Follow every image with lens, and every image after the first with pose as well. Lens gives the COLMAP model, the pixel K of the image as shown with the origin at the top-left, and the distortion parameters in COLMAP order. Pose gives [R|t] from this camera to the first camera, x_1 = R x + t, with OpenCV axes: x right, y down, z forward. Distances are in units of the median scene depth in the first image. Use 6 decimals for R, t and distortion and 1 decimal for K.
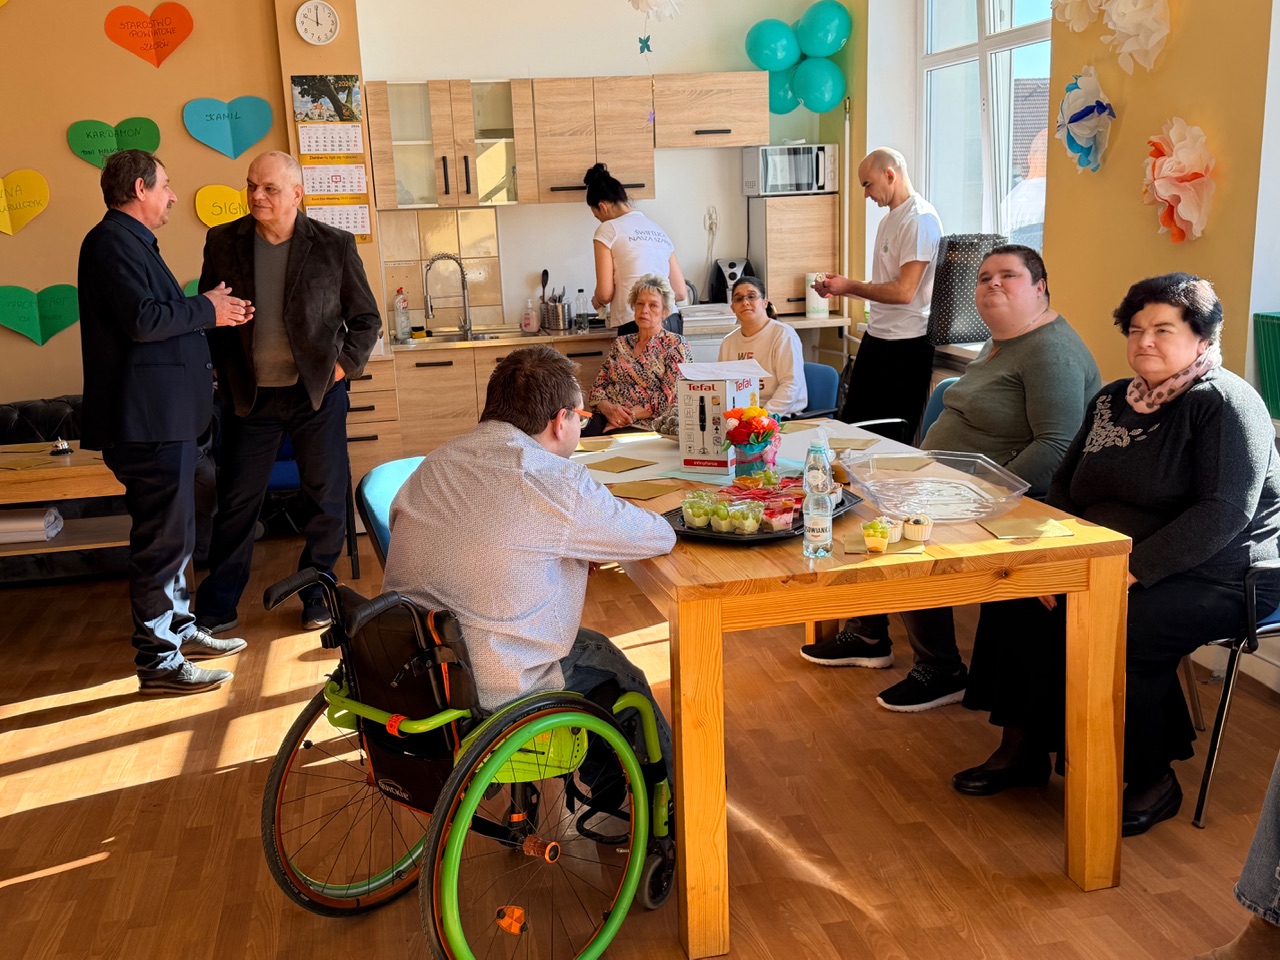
lens RADIAL K [[1359.3, 0, 638.8], [0, 1359.3, 497.3], [0, 0, 1]] dist [0.160595, -0.316539]
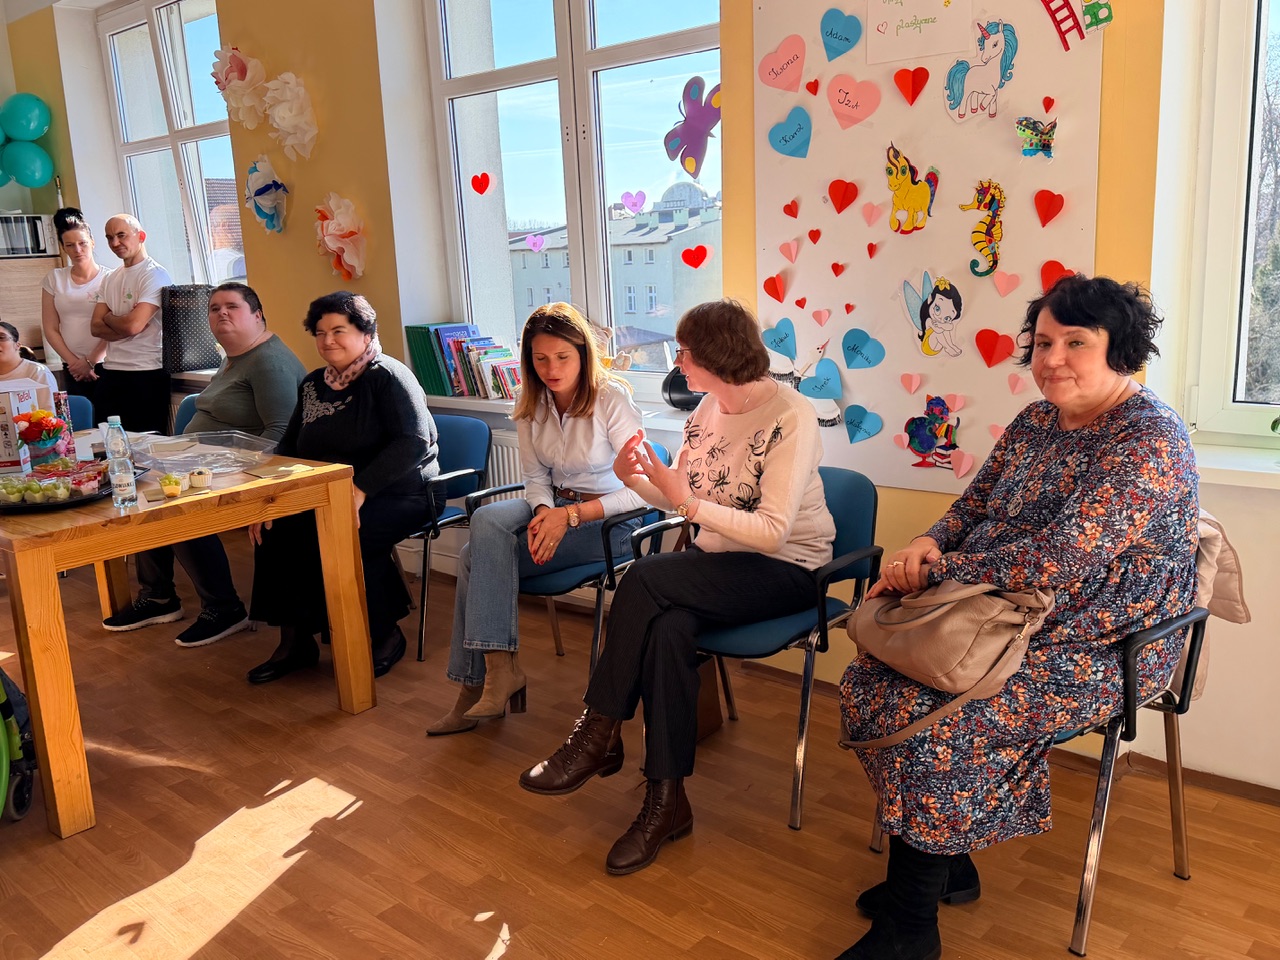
lens RADIAL K [[1116.3, 0, 640.0], [0, 1116.3, 480.0], [0, 0, 1]] dist [0.124290, -0.220759]
pose [[0.811150, -0.125709, 0.571169, -0.056596], [0.144689, 0.989401, 0.012277, 0.049639], [-0.566658, 0.072683, 0.820741, -0.111658]]
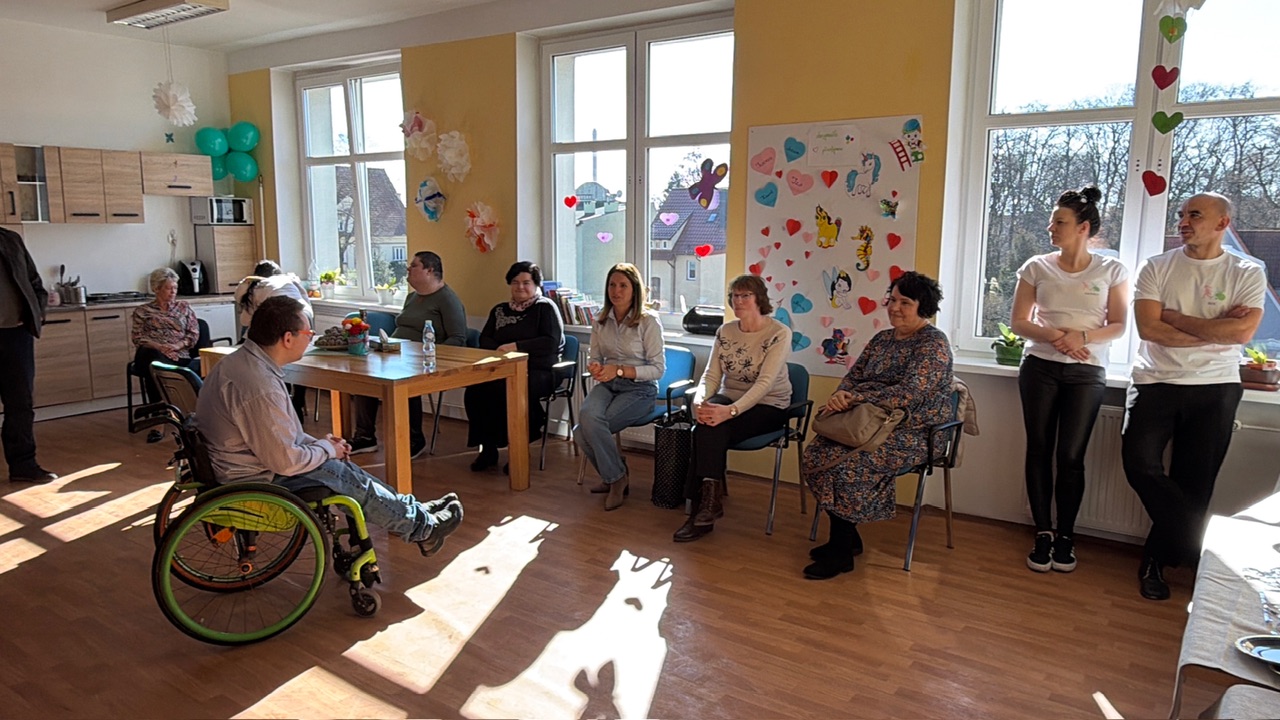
lens RADIAL K [[860.5, 0, 640.0], [0, 860.5, 360.0], [0, 0, 1]] dist [-0.001300, 0.090807]
pose [[0.763133, -0.068383, 0.642613, -0.388317], [0.111777, 0.993366, -0.027033, 0.074030], [-0.636501, 0.092460, 0.765714, -0.311377]]
